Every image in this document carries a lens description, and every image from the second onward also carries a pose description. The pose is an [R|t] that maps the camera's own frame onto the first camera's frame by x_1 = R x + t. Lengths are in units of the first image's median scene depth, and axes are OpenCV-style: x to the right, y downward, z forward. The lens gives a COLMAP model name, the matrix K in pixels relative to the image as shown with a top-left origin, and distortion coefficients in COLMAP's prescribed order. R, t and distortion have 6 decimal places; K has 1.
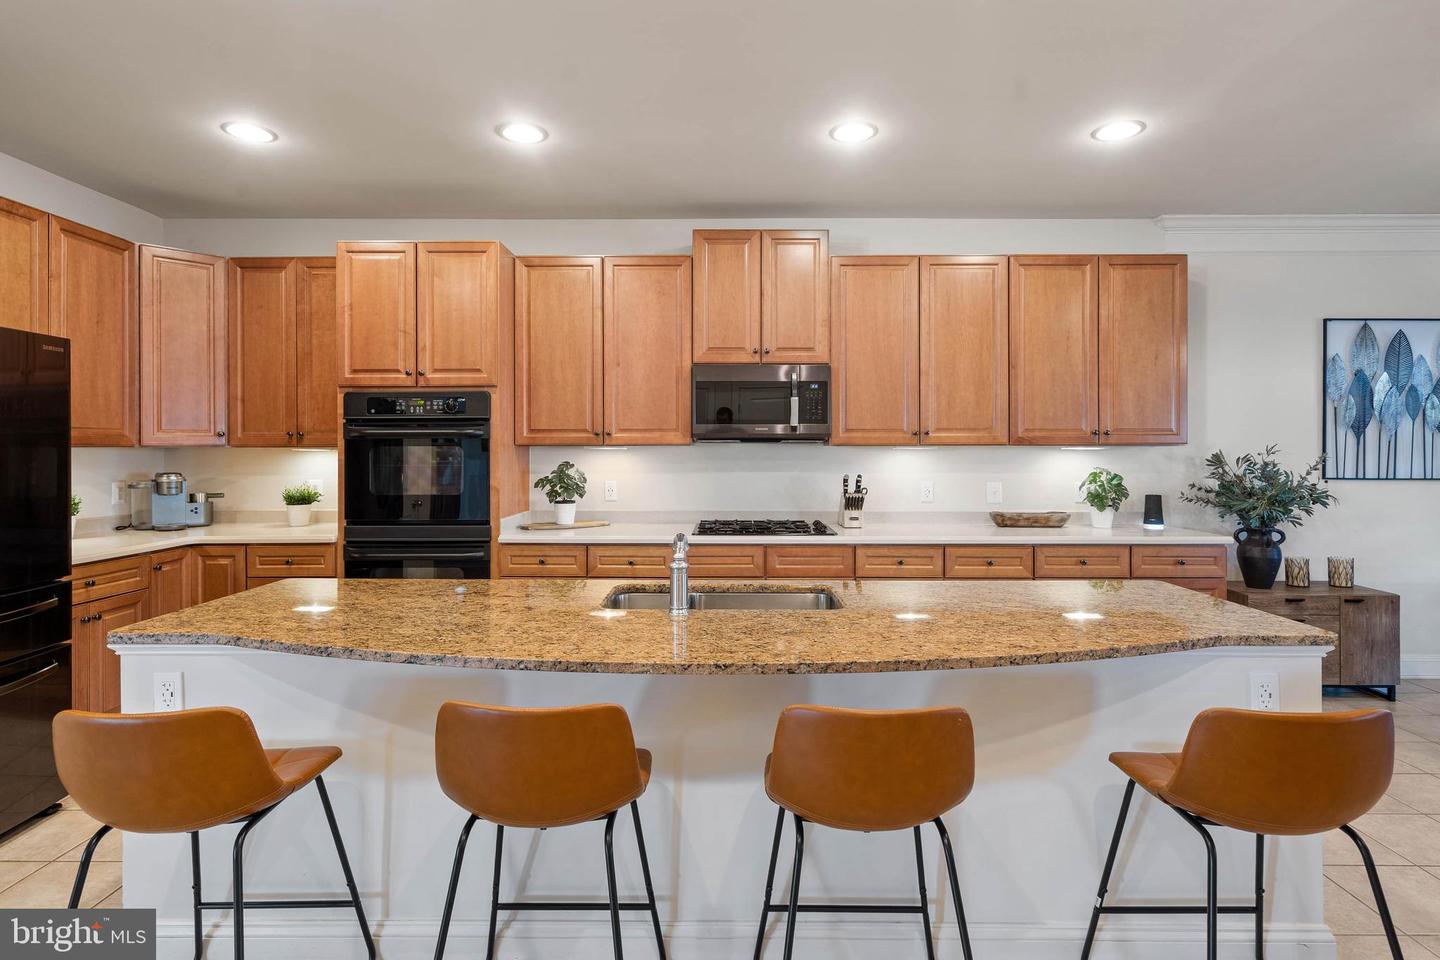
lens RADIAL K [[774.1, 0, 721.0], [0, 774.1, 440.5], [0, 0, 1]] dist [0.001698, -0.003632]
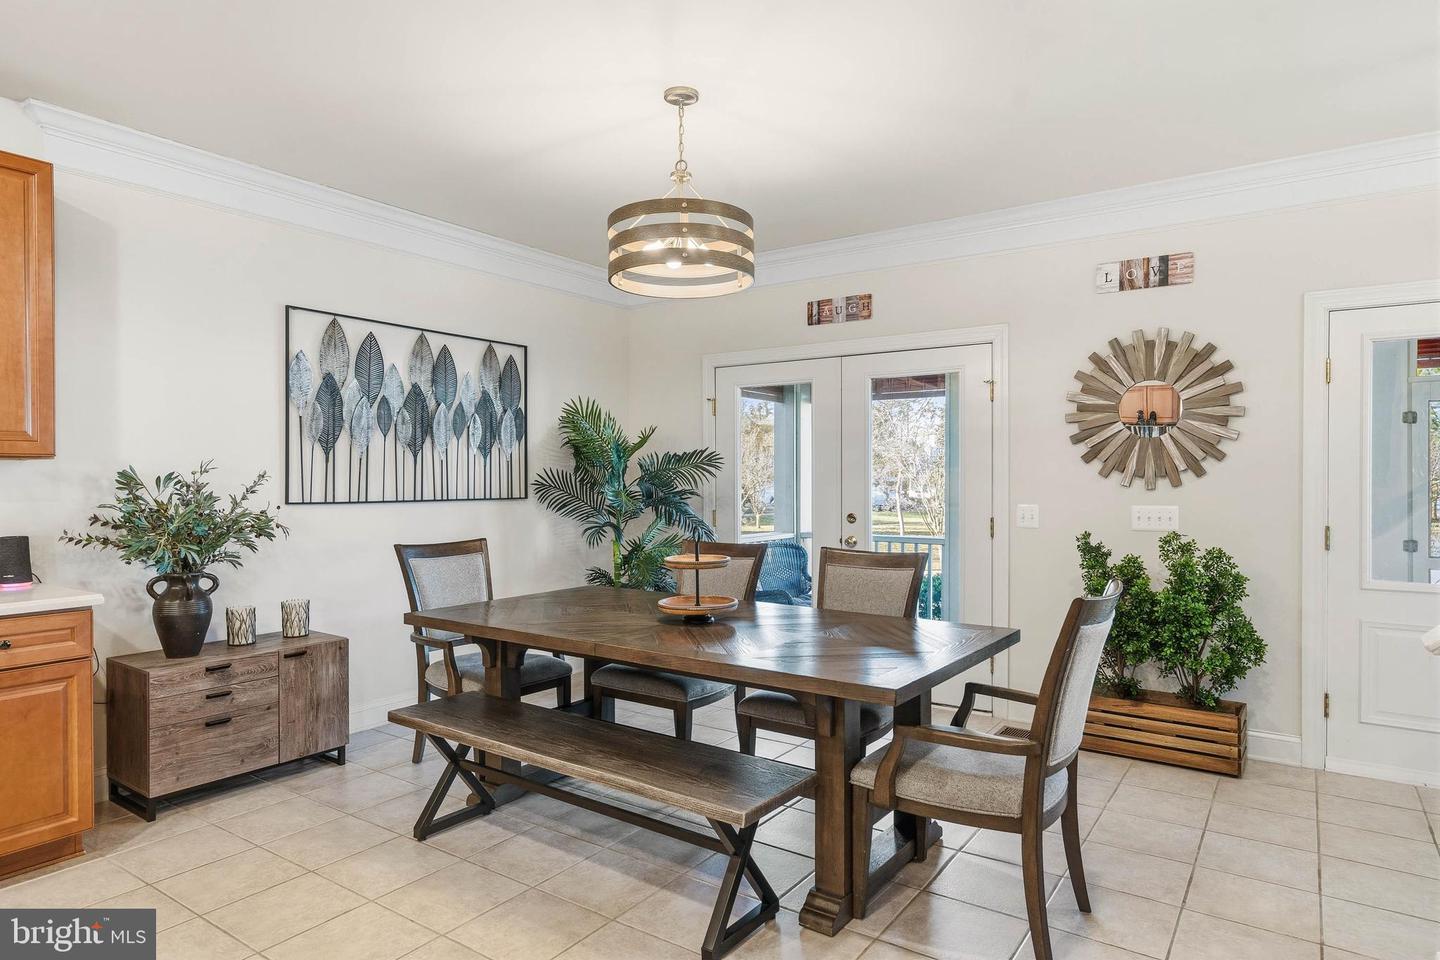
lens RADIAL K [[845.5, 0, 719.9], [0, 845.5, 479.5], [0, 0, 1]] dist [0.009823, -0.001224]
pose [[0.568377, -0.003435, 0.822761, 0.332006], [-0.008074, 0.999920, 0.009752, 0.012645], [-0.822729, -0.012186, 0.568304, 0.133743]]
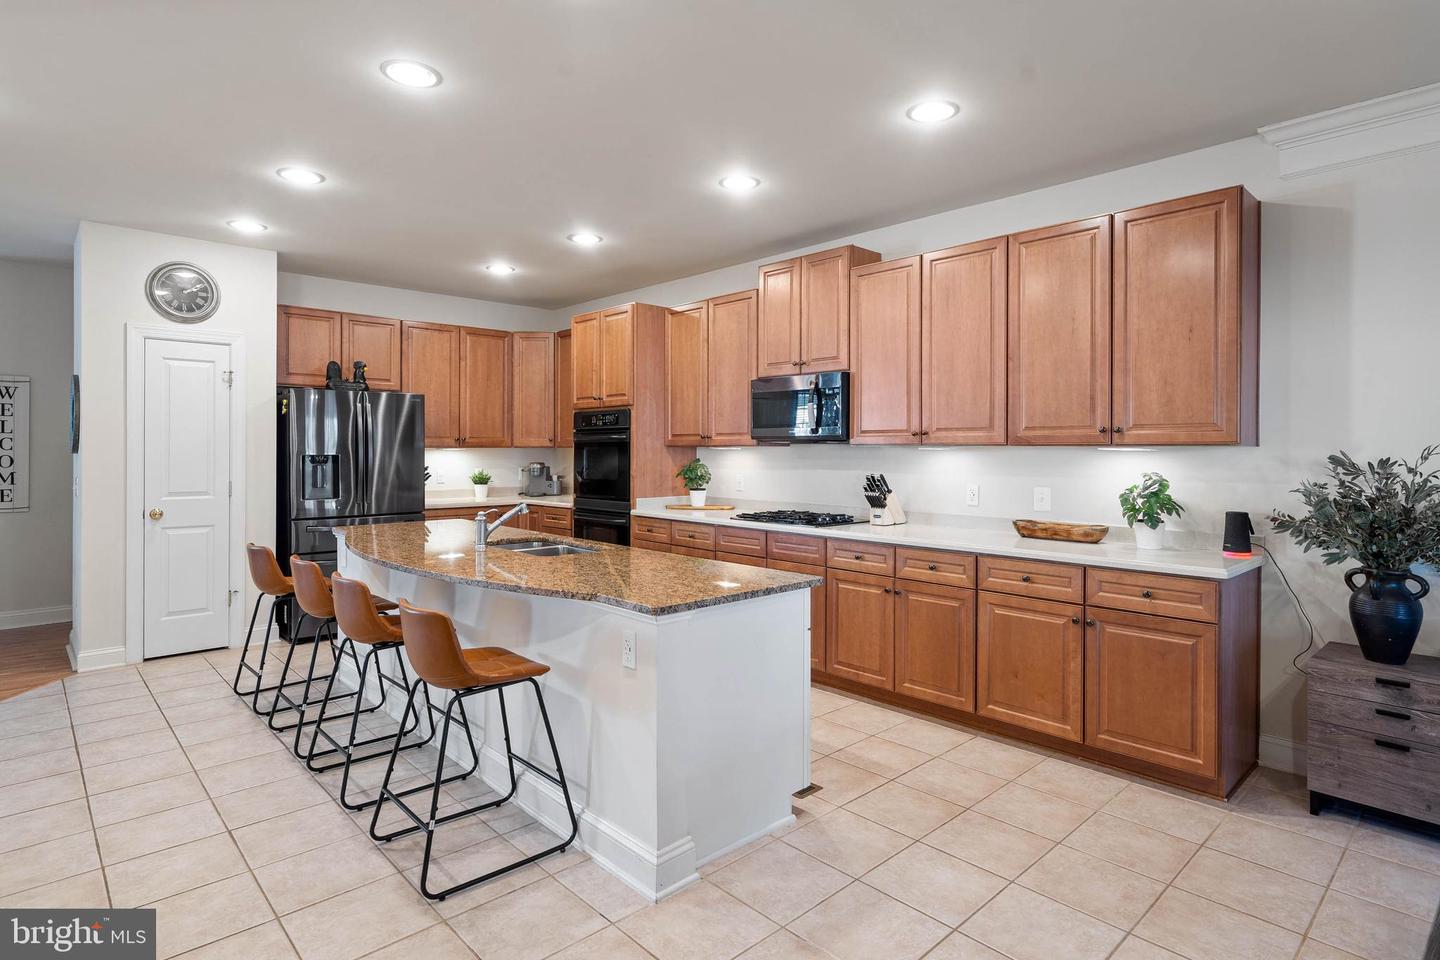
lens RADIAL K [[774.1, 0, 726.0], [0, 774.1, 435.4], [0, 0, 1]] dist [0.001698, -0.003632]
pose [[0.680714, -0.011595, -0.732458, 0.812013], [0.007549, 0.999933, -0.008814, -0.000068], [0.732511, 0.000471, 0.680755, 0.142537]]
